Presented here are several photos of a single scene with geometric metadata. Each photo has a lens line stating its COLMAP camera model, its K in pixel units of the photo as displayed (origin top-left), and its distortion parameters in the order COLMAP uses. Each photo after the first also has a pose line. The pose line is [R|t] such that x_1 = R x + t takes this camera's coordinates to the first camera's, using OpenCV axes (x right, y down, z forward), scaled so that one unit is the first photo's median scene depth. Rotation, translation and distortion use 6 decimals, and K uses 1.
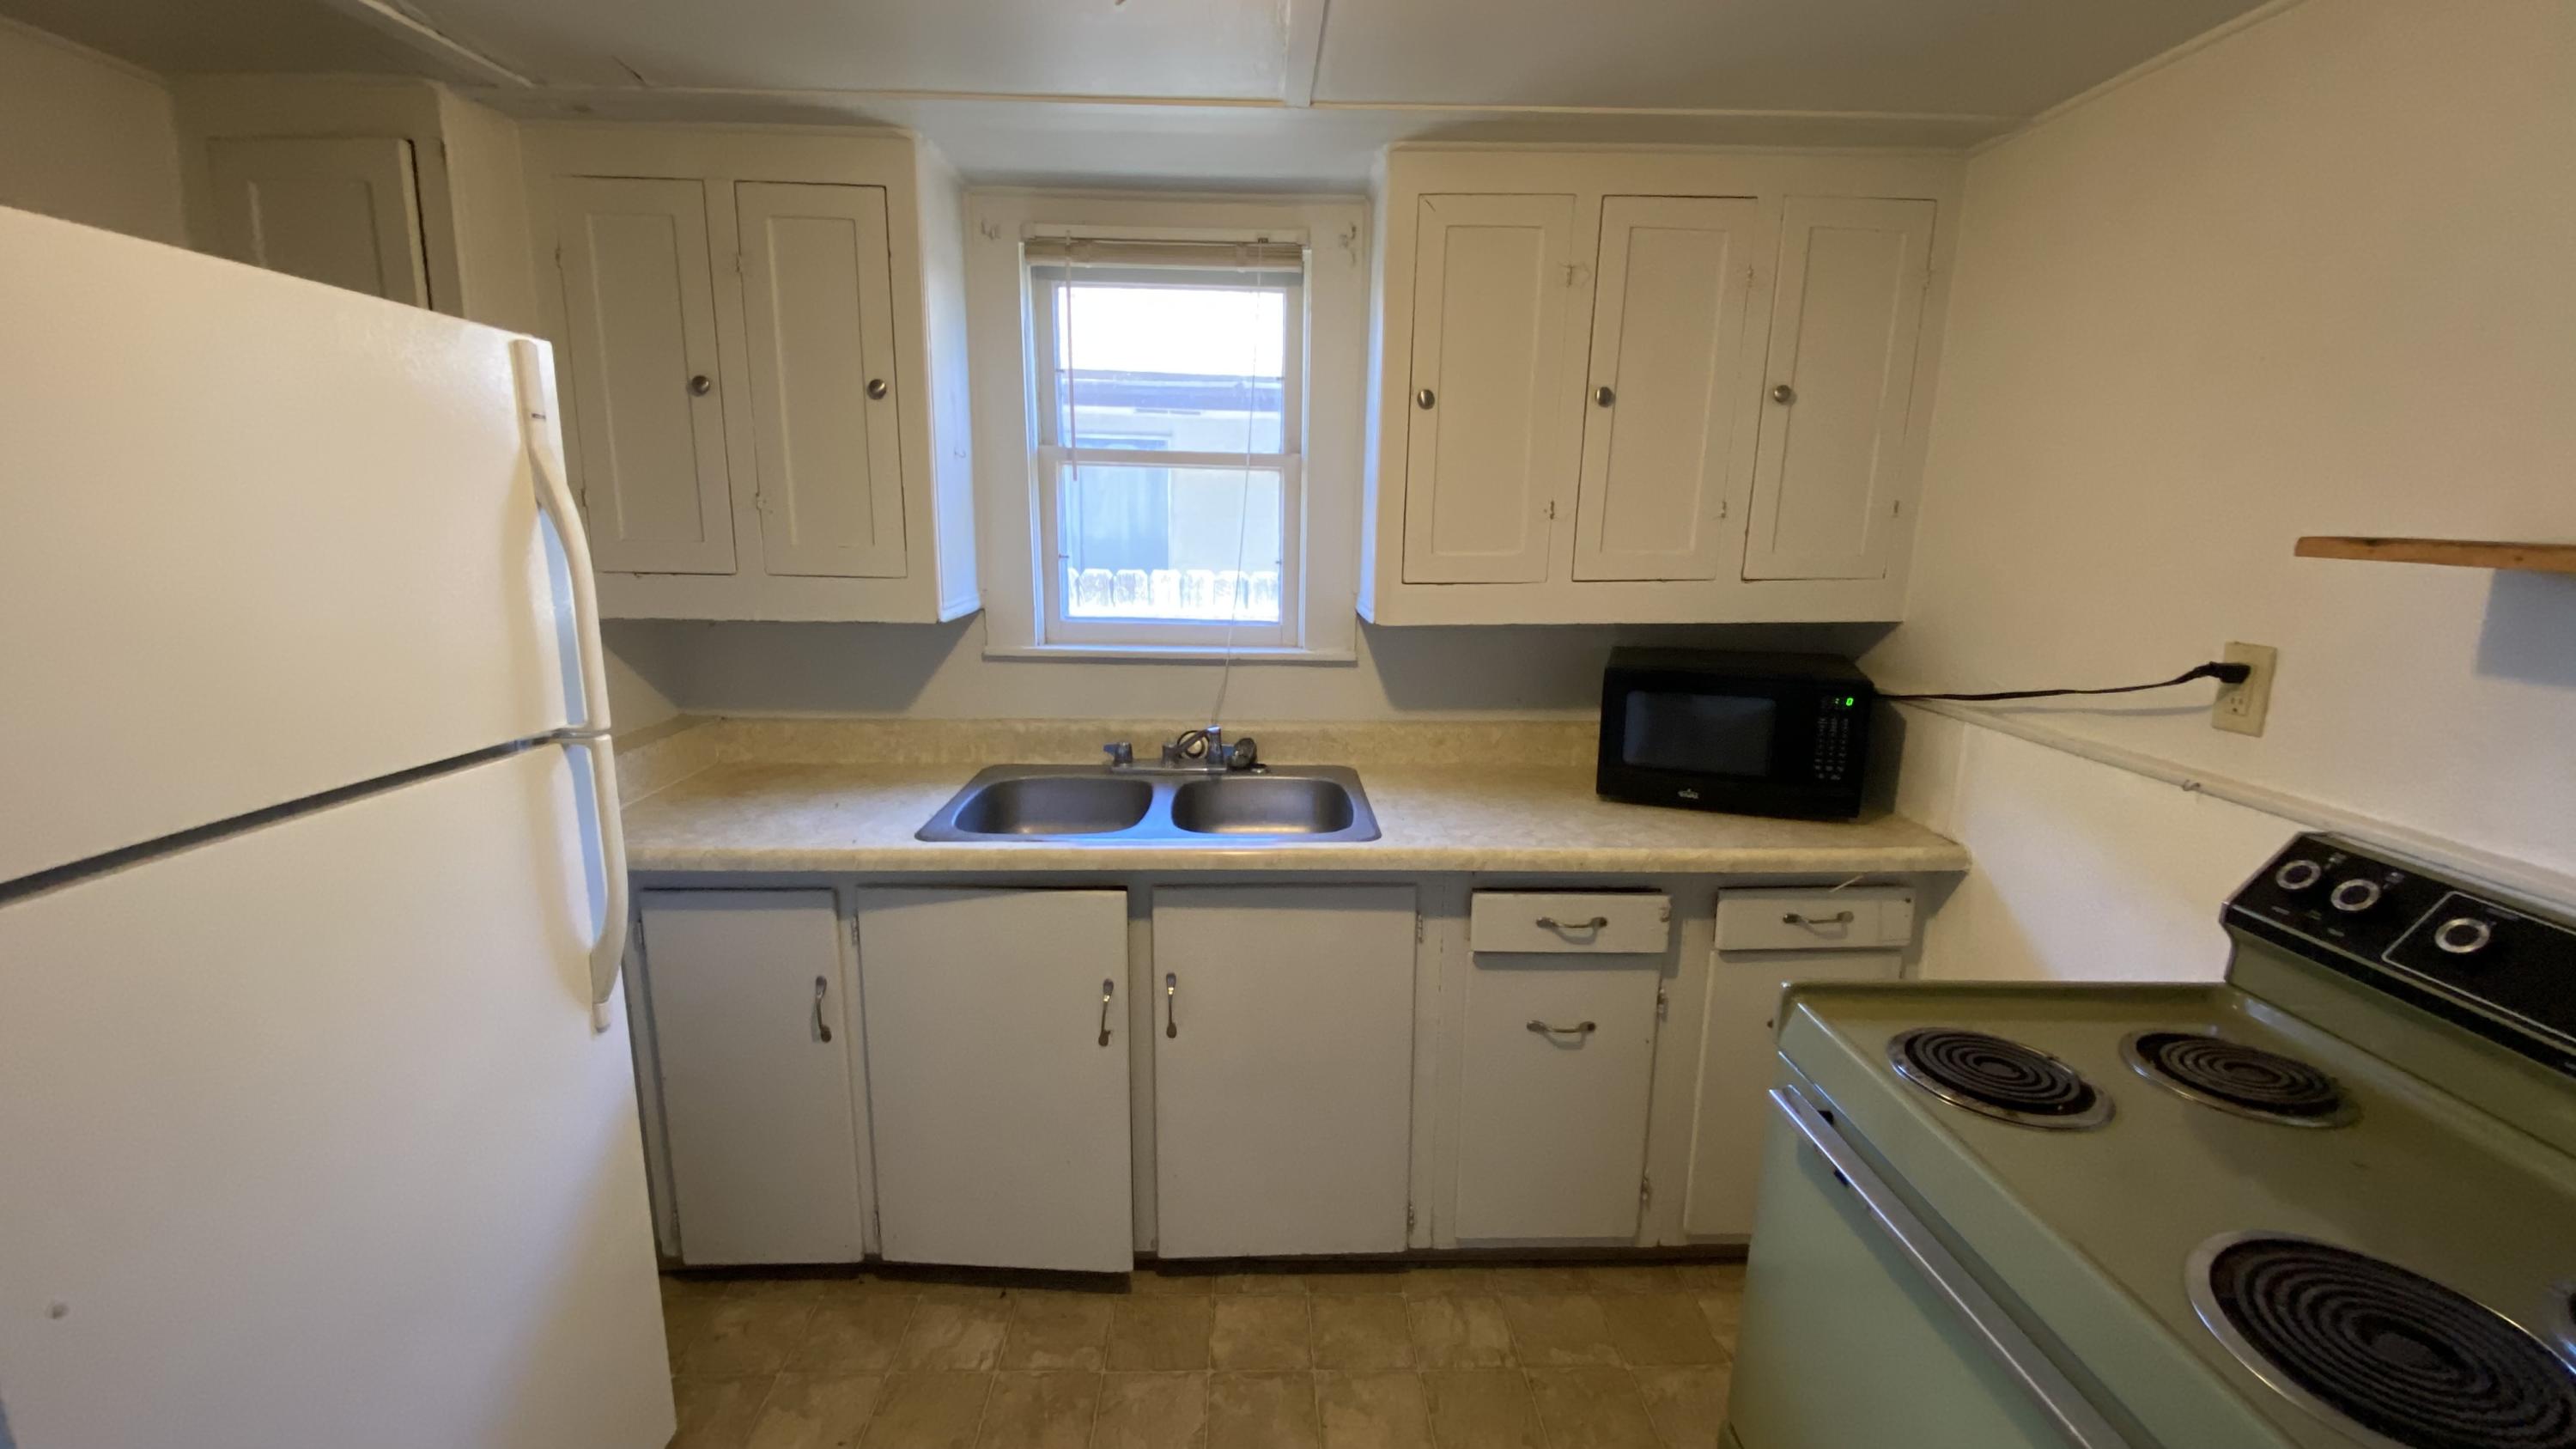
lens RADIAL K [[1062.7, 0, 1197.8], [0, 1062.7, 734.5], [0, 0, 1]] dist [0.011440, -0.002007]
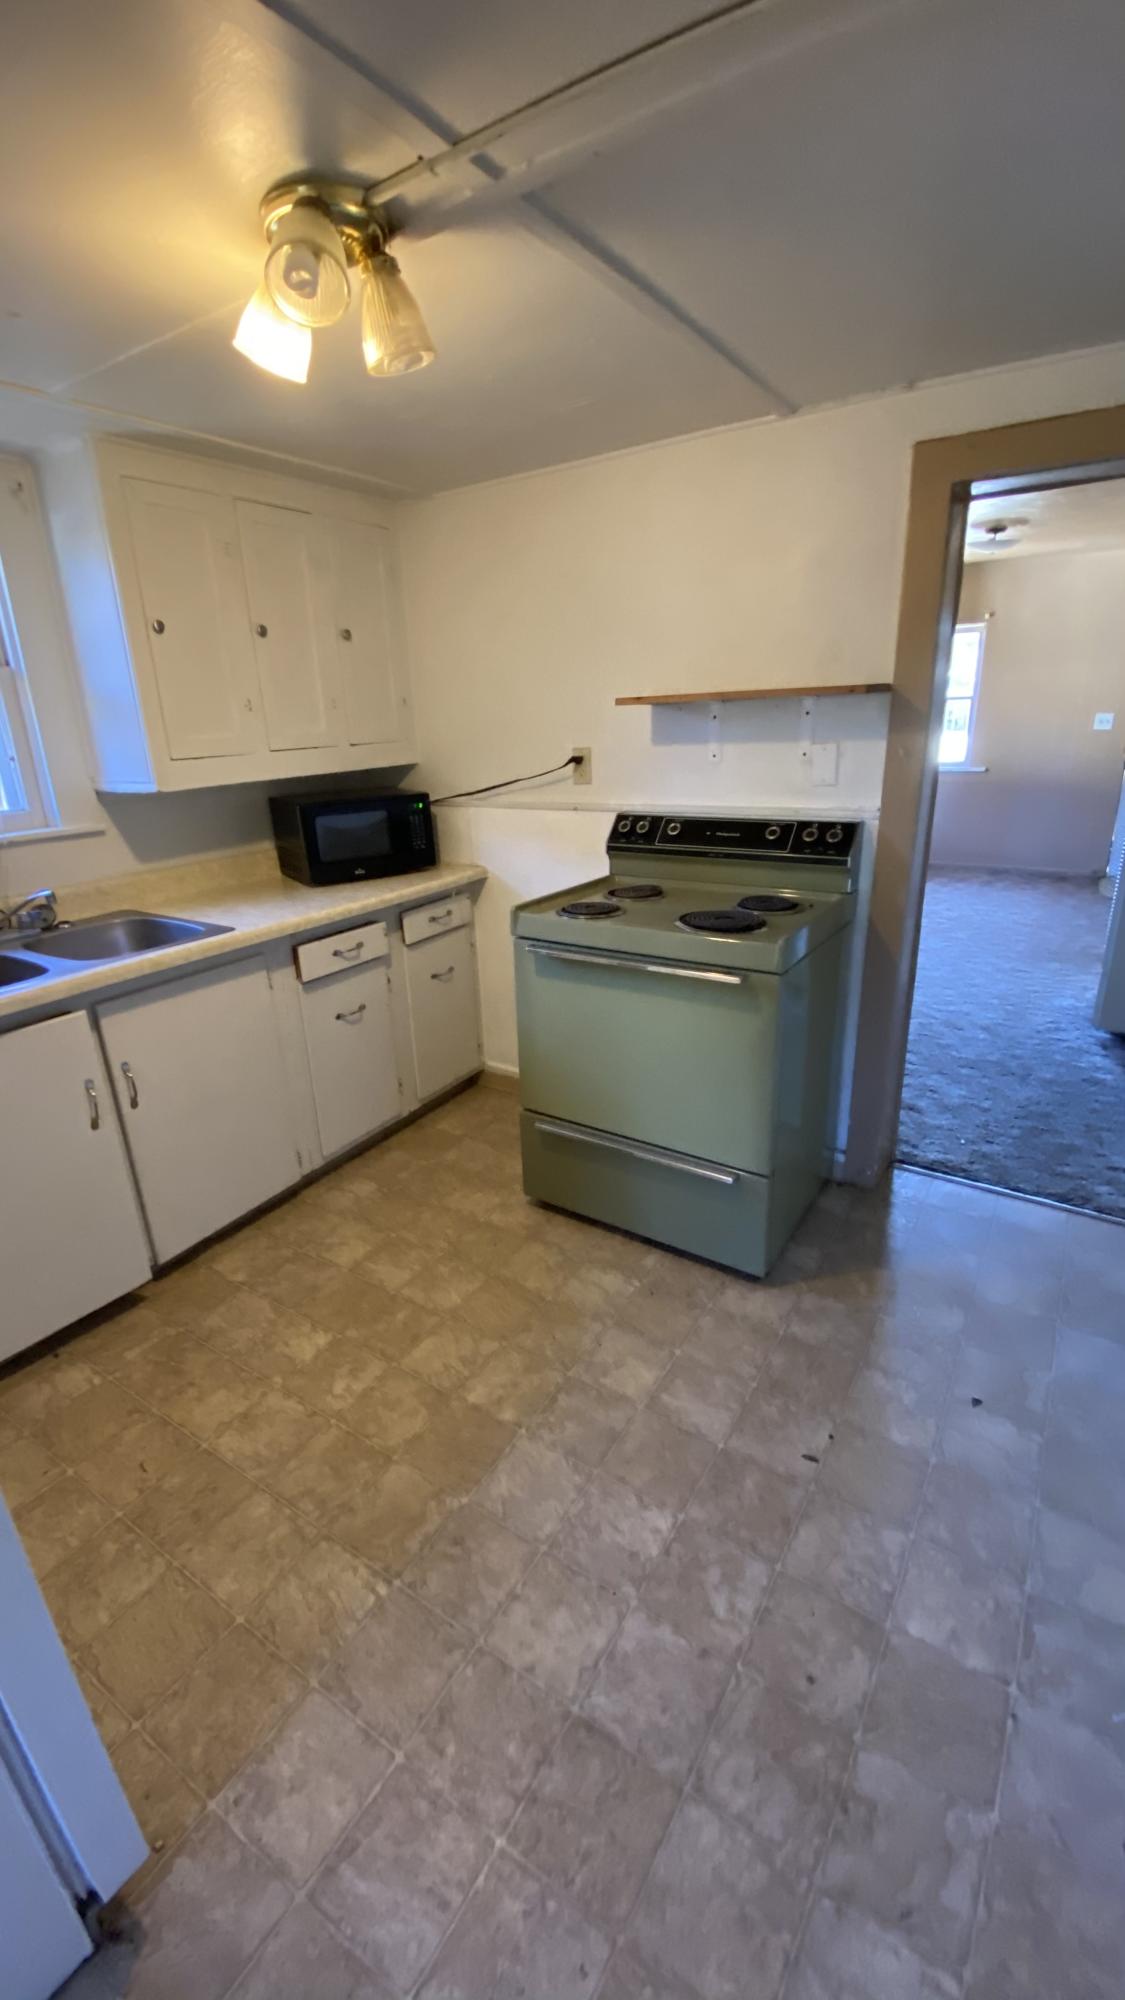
lens RADIAL K [[824.9, 0, 544.0], [0, 824.9, 1035.4], [0, 0, 1]] dist [0.011440, -0.002007]
pose [[0.571430, -0.321357, 0.755114, -0.524689], [0.206378, 0.946842, 0.246775, 0.041140], [-0.794277, 0.014824, 0.607376, -0.081742]]
